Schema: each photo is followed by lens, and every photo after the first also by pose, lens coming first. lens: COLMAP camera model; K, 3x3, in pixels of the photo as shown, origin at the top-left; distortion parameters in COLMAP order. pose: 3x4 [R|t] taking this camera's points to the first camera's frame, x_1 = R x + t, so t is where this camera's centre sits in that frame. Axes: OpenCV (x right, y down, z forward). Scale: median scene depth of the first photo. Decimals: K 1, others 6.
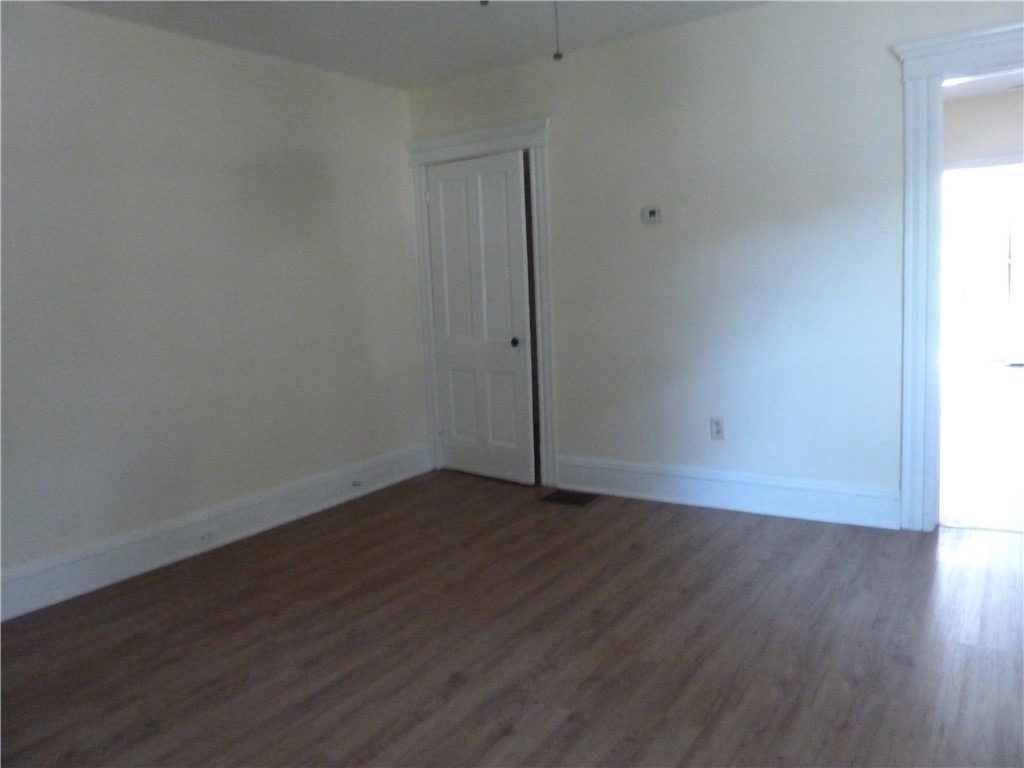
lens RADIAL K [[775.2, 0, 517.5], [0, 775.2, 357.5], [0, 0, 1]] dist [0.005529, 0.003877]
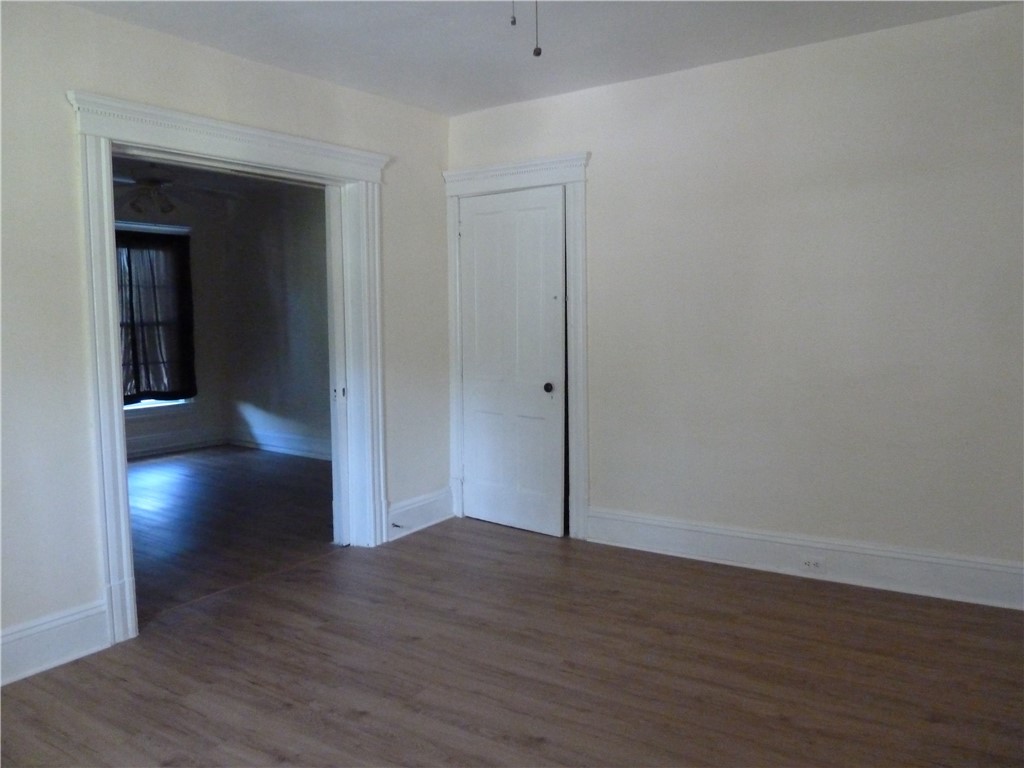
lens RADIAL K [[775.2, 0, 517.5], [0, 775.2, 357.5], [0, 0, 1]] dist [0.005529, 0.003877]
pose [[-0.011579, 0.102630, -0.994652, 0.814528], [-0.060965, 0.992796, 0.103148, -0.155652], [0.998073, 0.061833, -0.005239, 0.928852]]
